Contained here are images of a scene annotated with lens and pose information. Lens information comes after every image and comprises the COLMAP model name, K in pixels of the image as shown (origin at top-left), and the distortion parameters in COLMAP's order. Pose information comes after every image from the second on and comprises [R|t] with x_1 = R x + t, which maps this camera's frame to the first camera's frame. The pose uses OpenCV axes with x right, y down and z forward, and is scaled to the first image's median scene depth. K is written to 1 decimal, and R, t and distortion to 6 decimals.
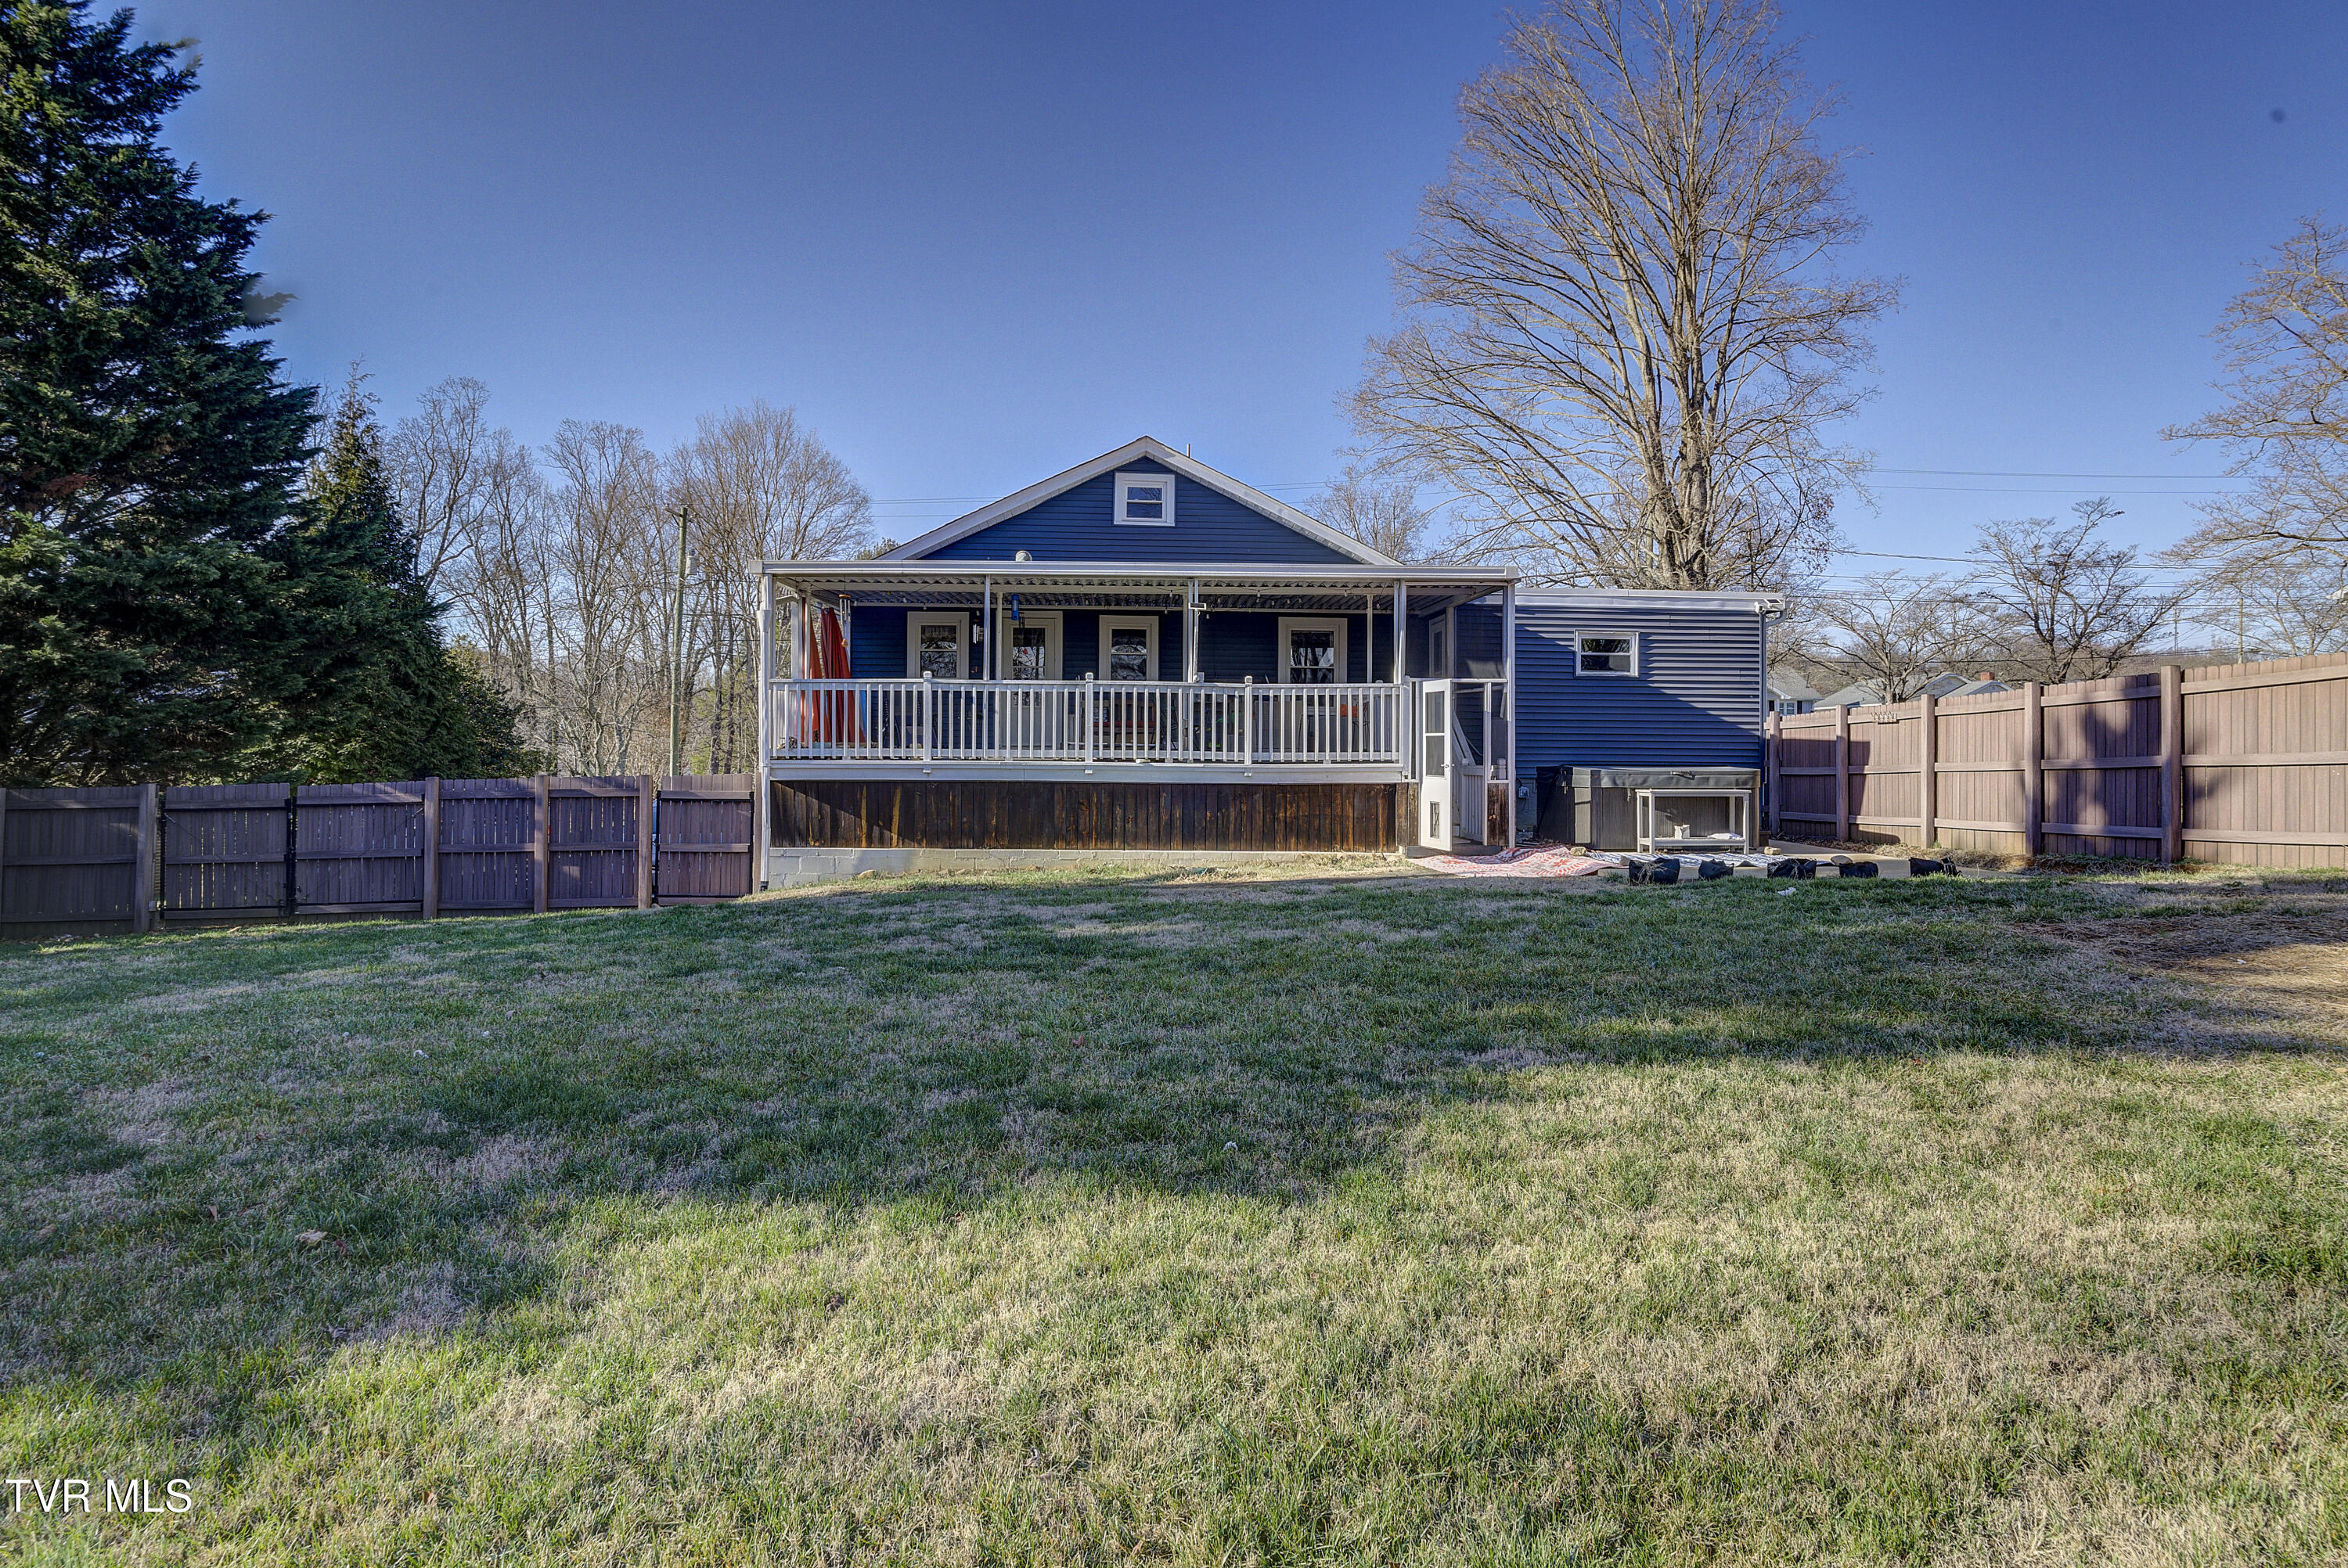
lens RADIAL K [[1216.1, 0, 1177.2], [0, 1216.1, 777.7], [0, 0, 1]] dist [-0.004595, 0.000044]
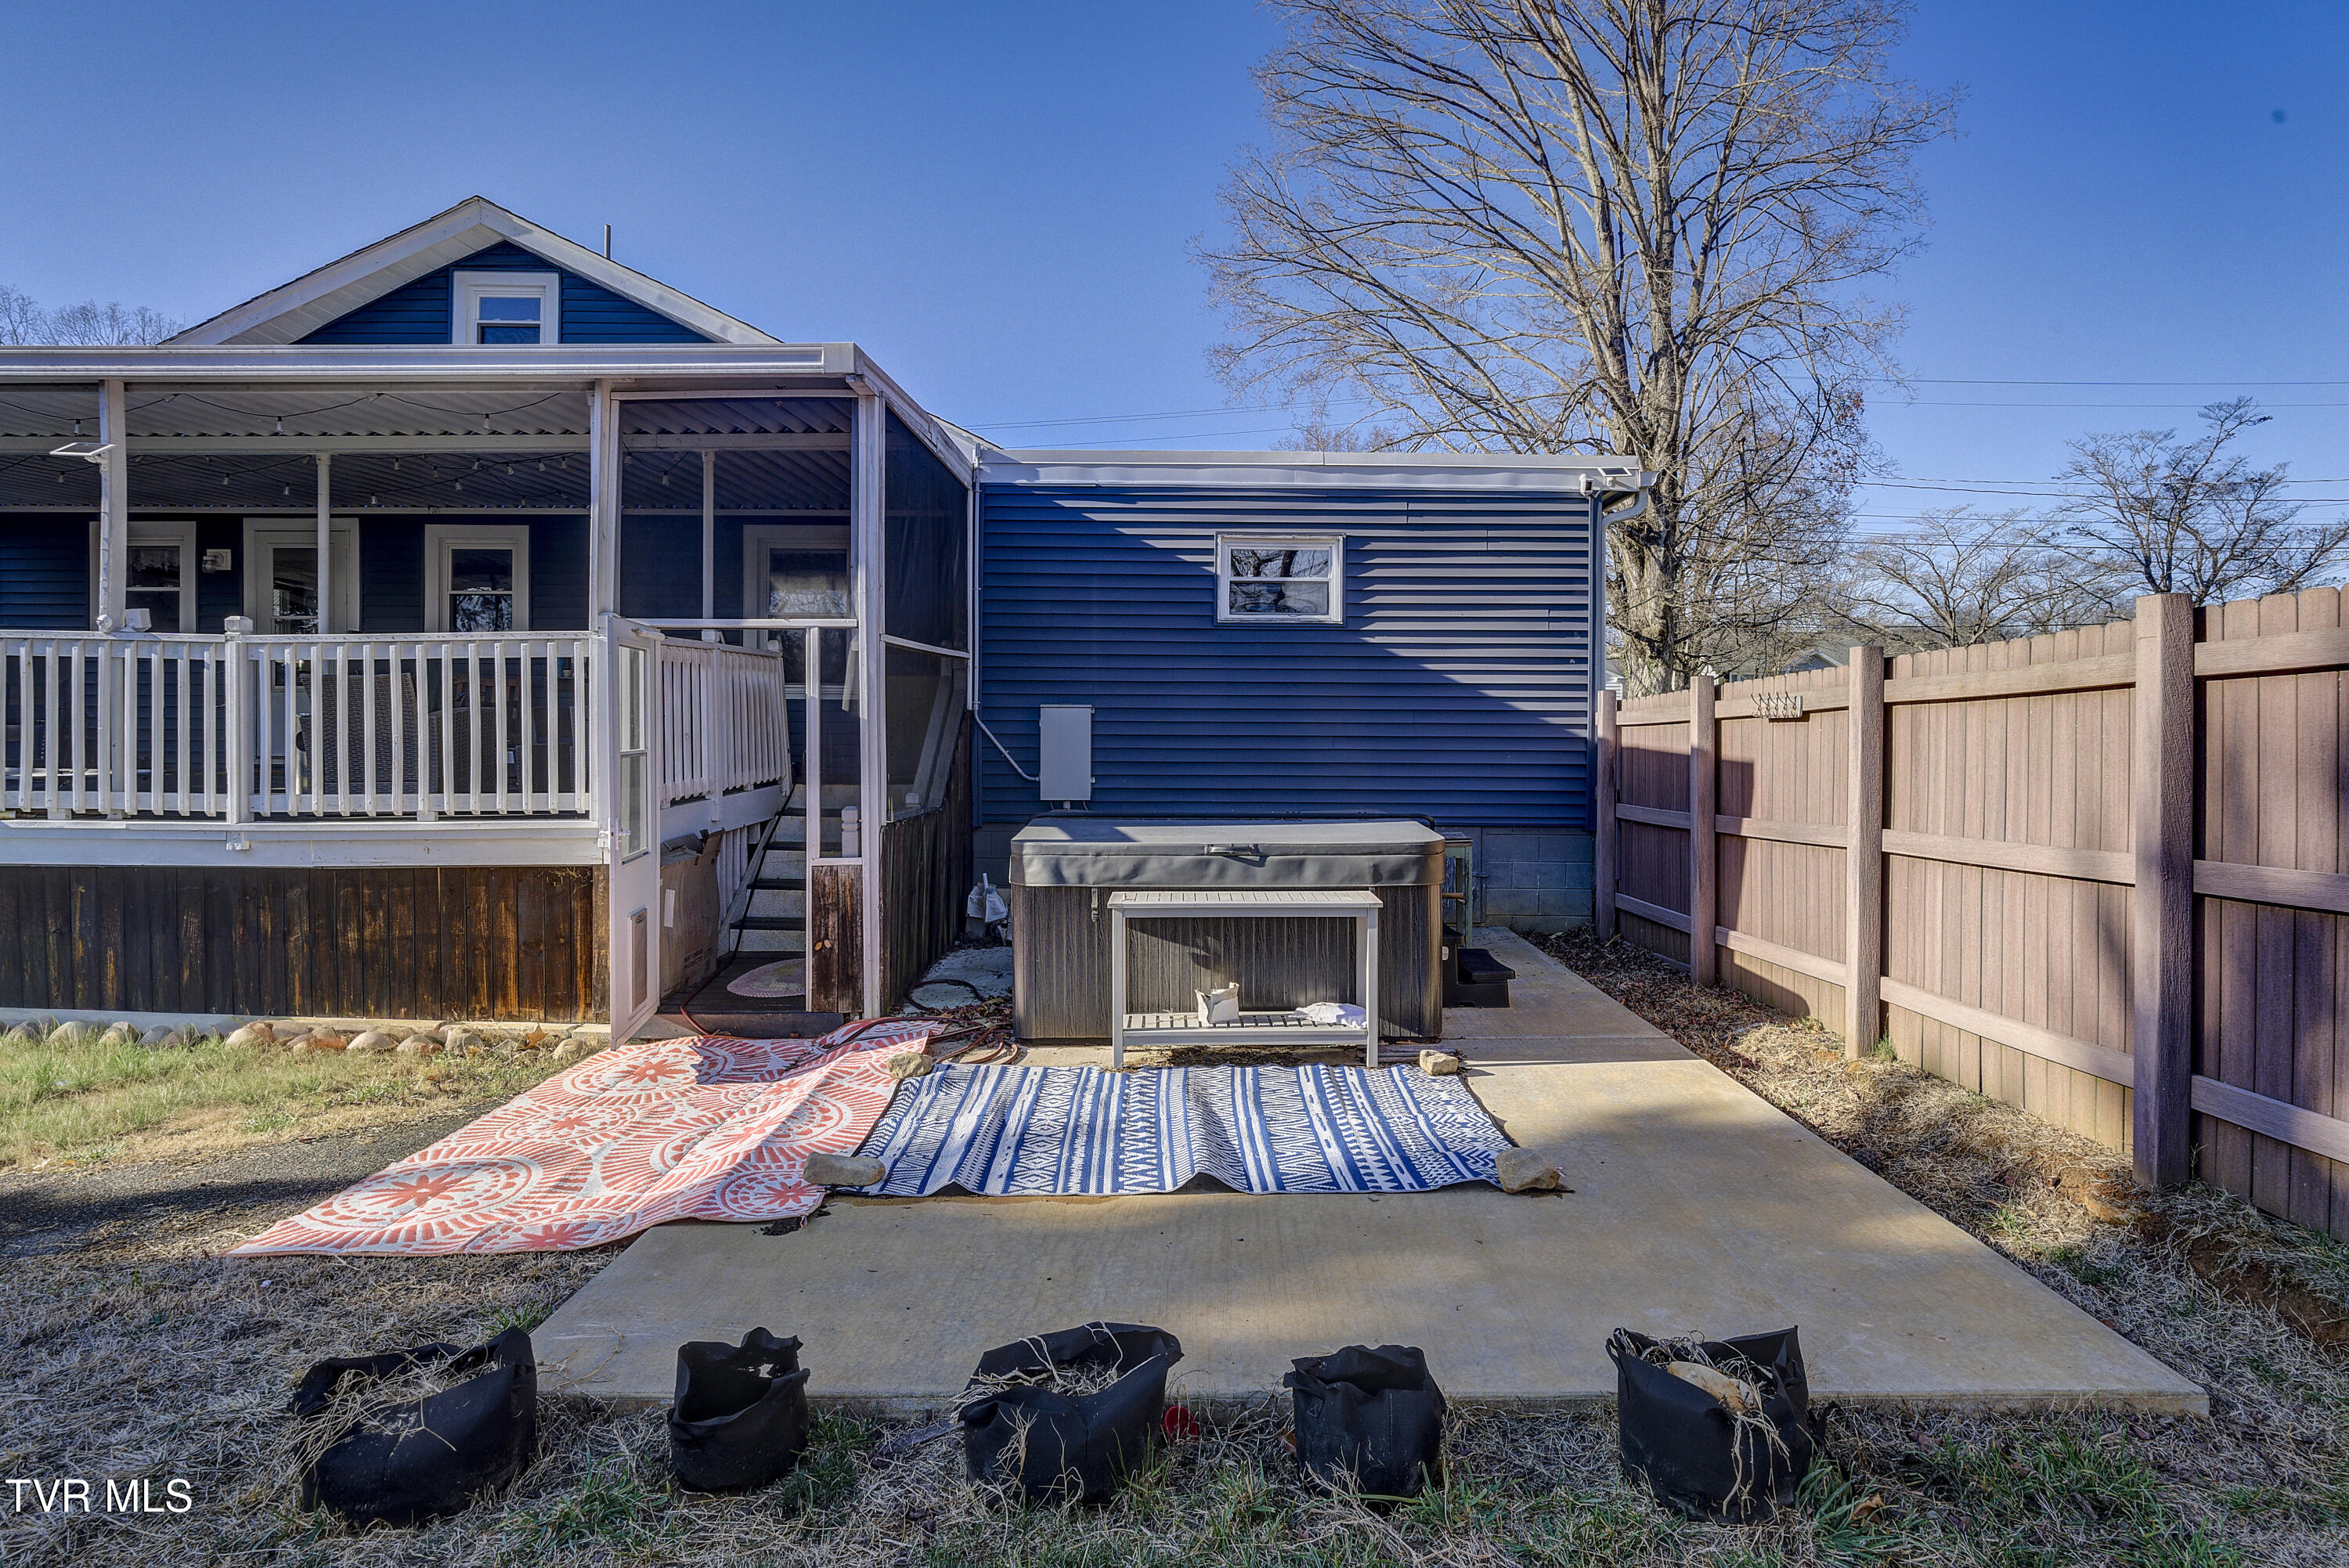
lens RADIAL K [[1216.6, 0, 1175.1], [0, 1216.6, 771.9], [0, 0, 1]] dist [-0.004595, 0.000044]
pose [[0.998413, -0.000125, -0.056312, 0.385082], [0.000998, 0.999880, 0.015479, -0.032647], [0.056304, -0.015511, 0.998293, 0.552960]]
